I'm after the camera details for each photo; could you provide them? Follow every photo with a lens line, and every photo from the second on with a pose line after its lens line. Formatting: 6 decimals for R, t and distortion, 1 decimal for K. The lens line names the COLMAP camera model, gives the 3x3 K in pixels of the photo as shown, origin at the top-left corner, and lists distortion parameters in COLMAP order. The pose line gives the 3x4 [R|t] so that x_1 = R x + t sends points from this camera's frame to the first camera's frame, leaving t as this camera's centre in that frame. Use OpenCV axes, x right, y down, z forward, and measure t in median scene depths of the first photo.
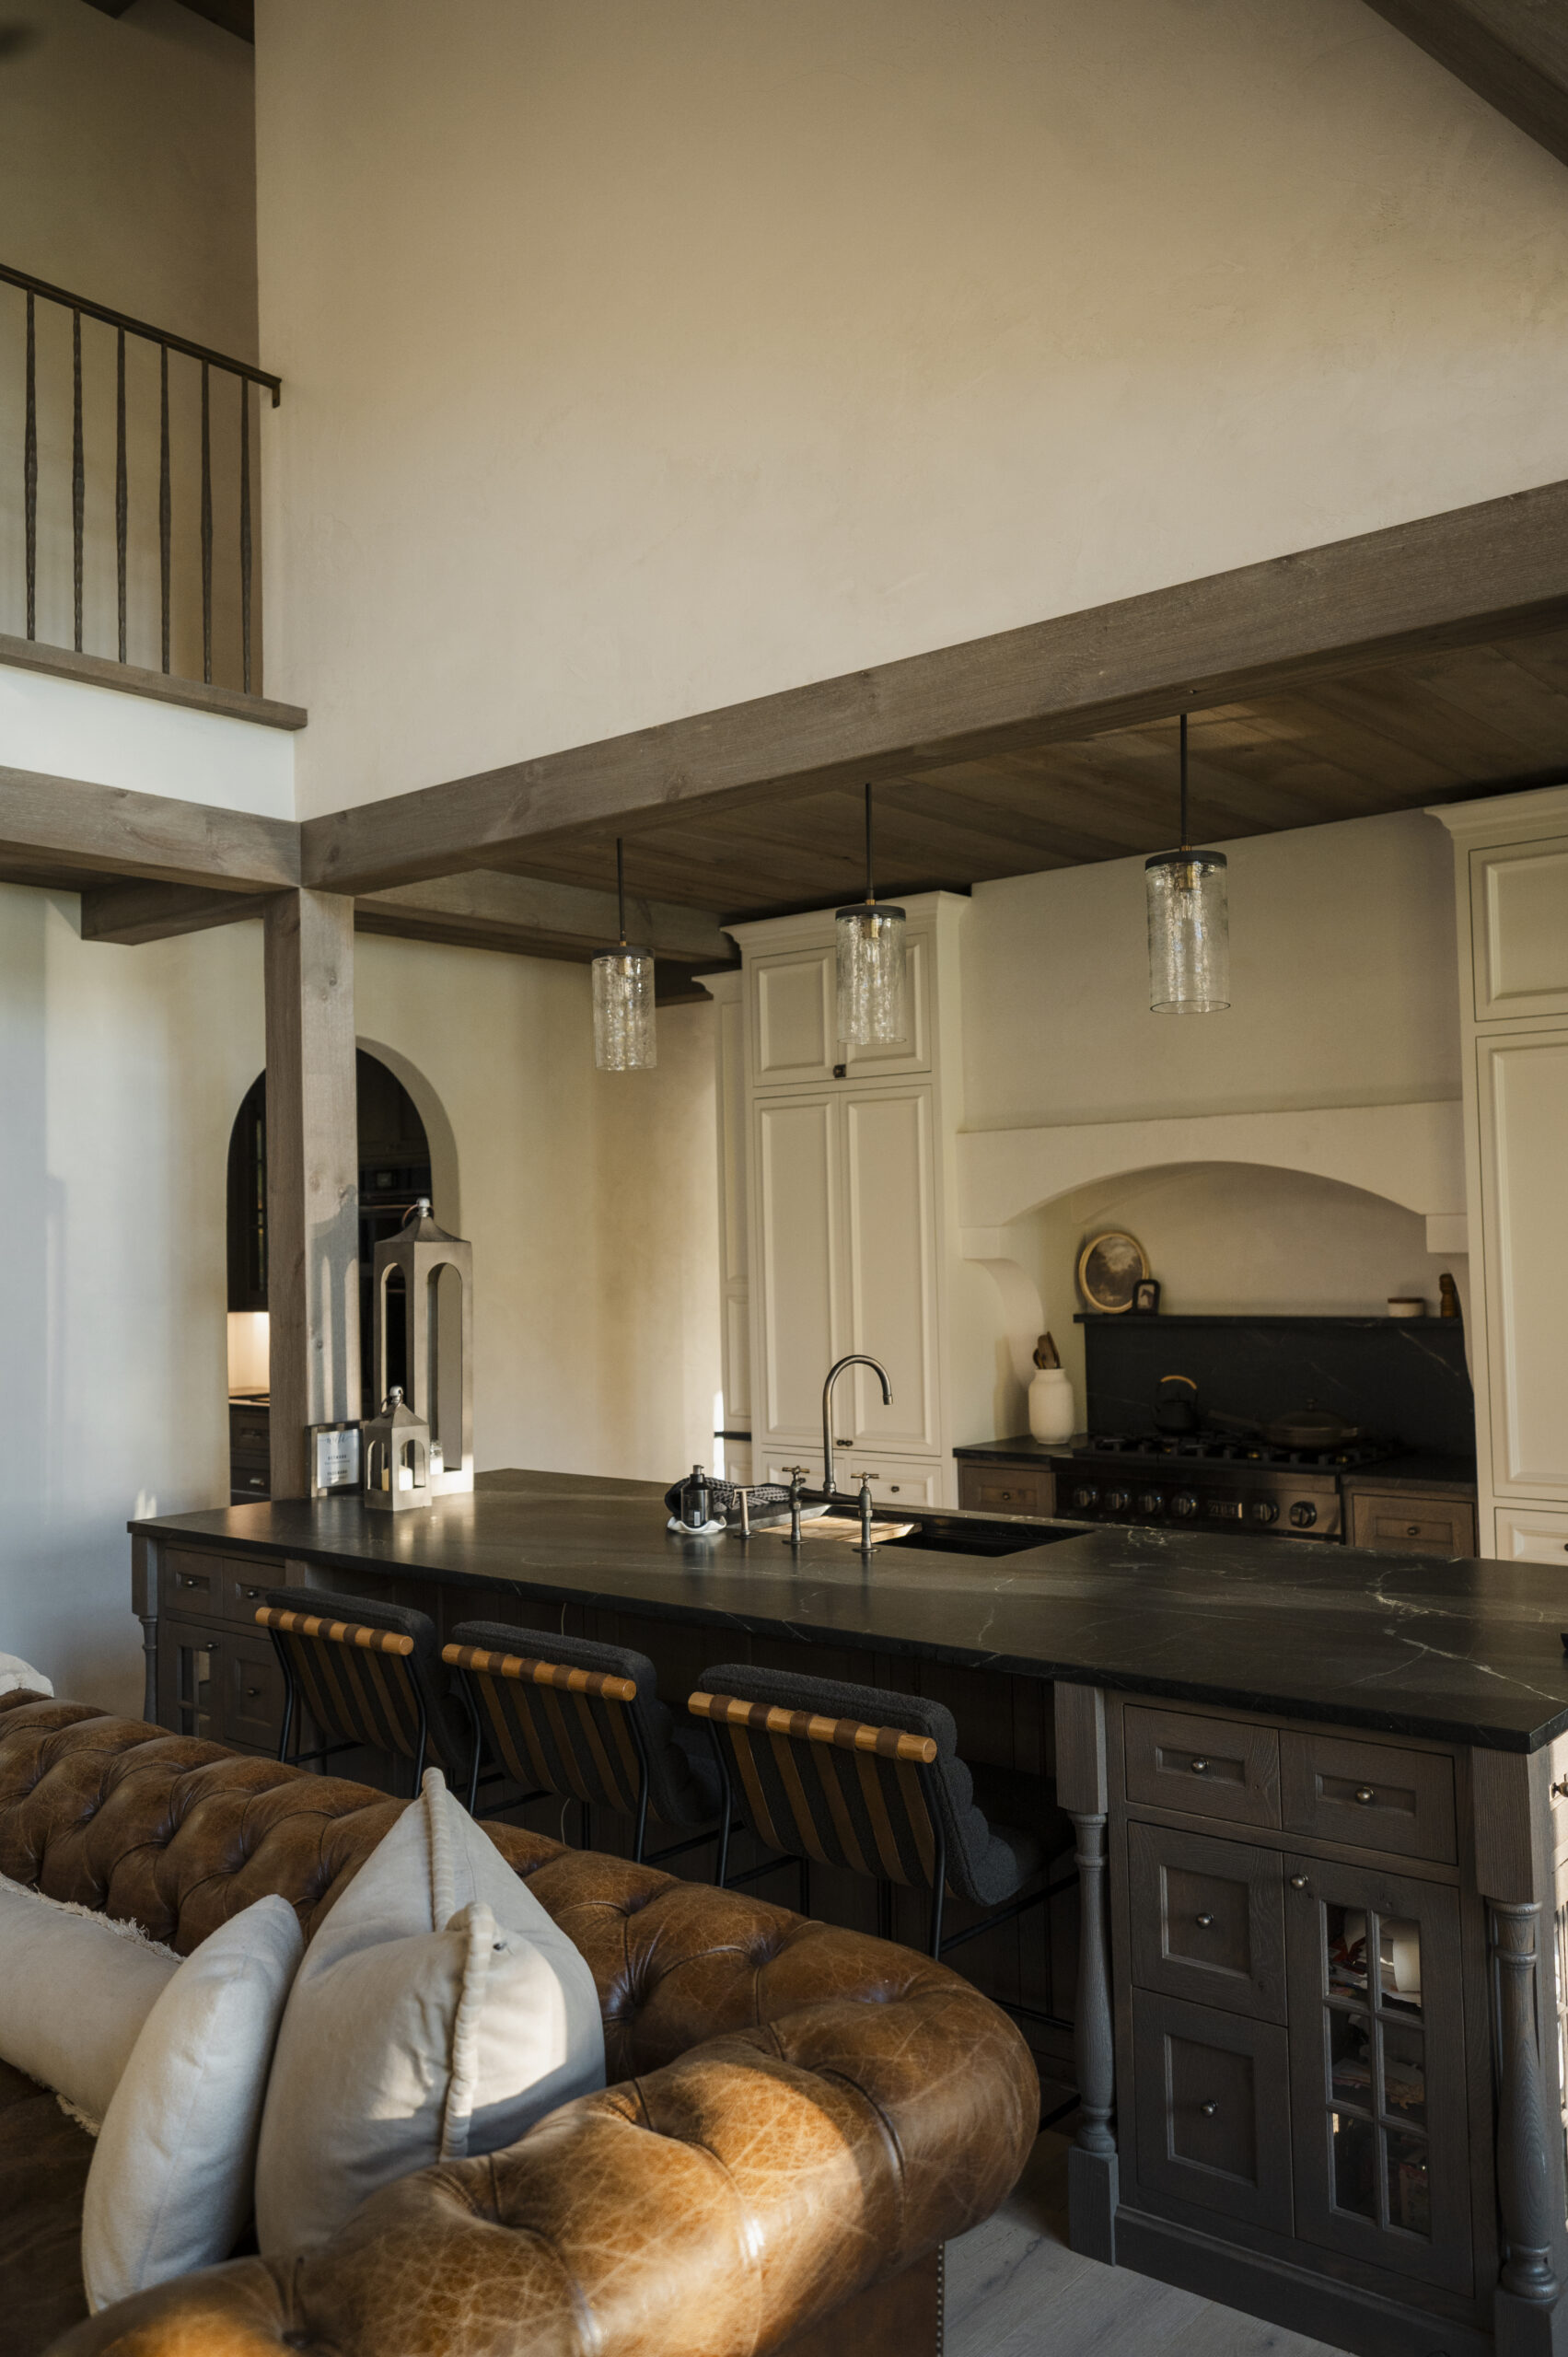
lens RADIAL K [[1841.4, 0, 784.0], [0, 1841.4, 1178.5], [0, 0, 1]] dist [0.011033, -0.007733]
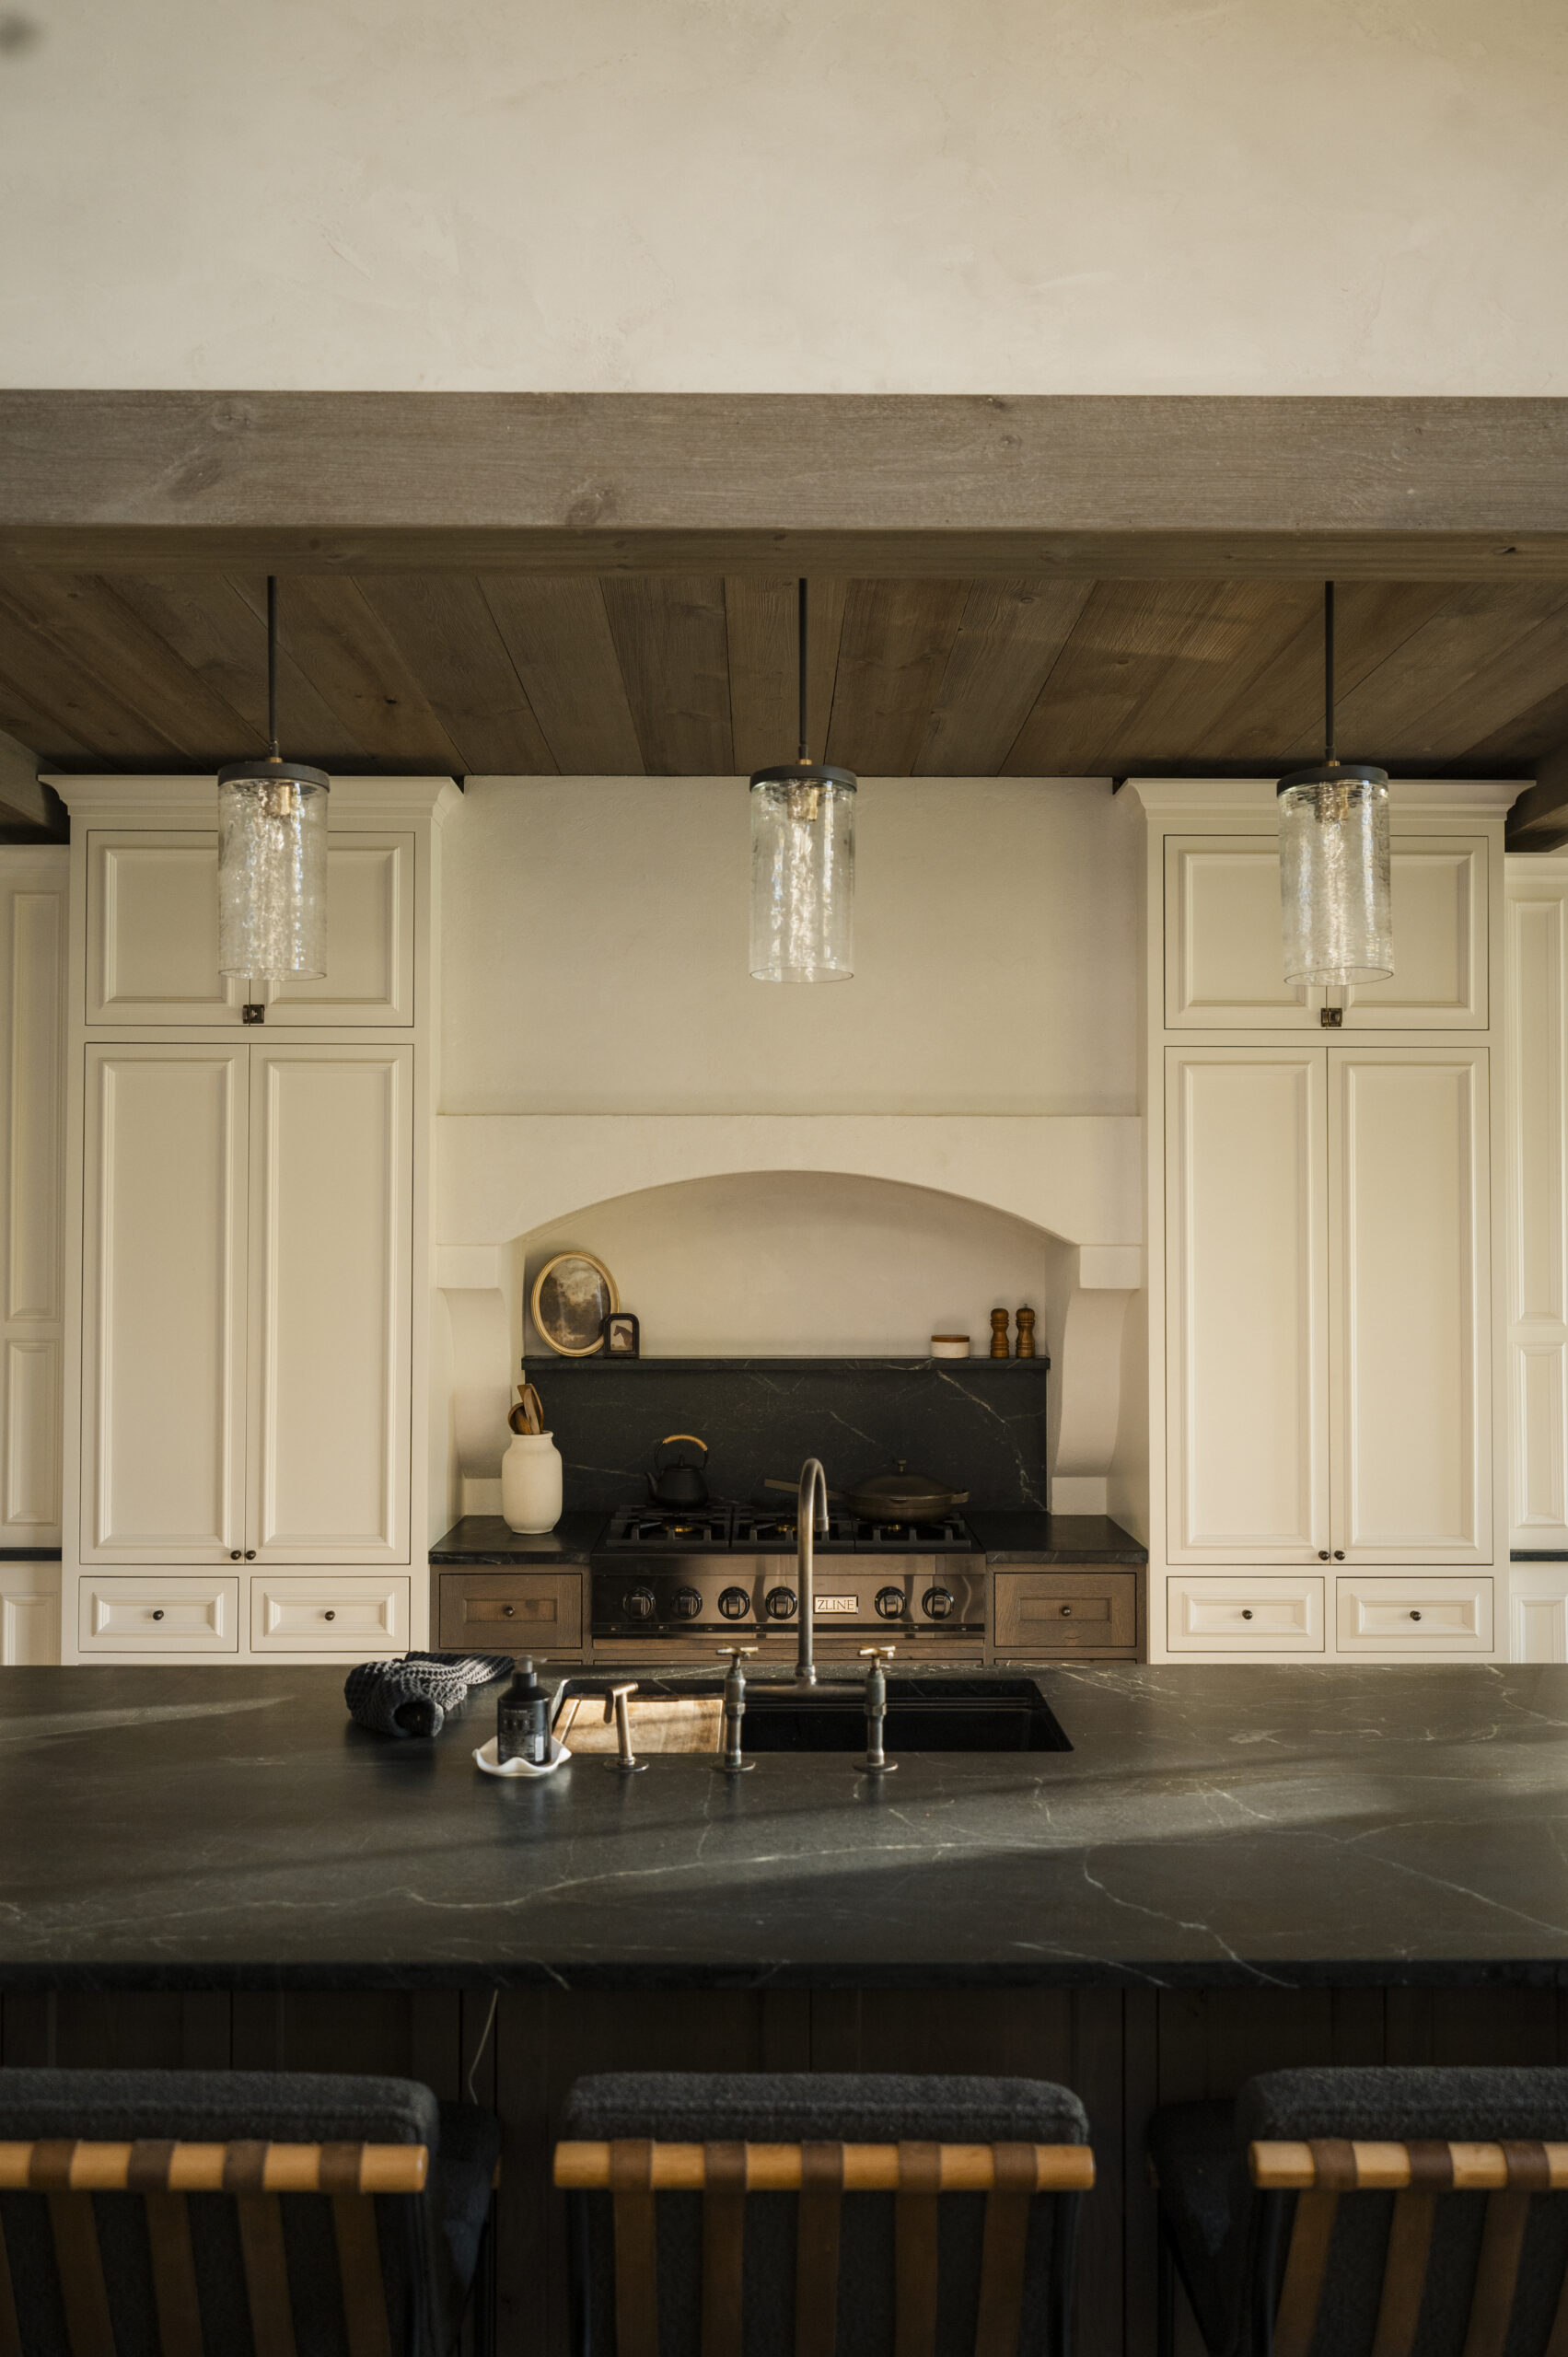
lens RADIAL K [[1841.4, 0, 784.0], [0, 1841.4, 1178.5], [0, 0, 1]] dist [0.011033, -0.007733]
pose [[0.762712, 0.039621, 0.645524, -0.298721], [-0.039798, 0.999105, -0.014300, 0.005986], [-0.645513, -0.014784, 0.763606, 0.396818]]
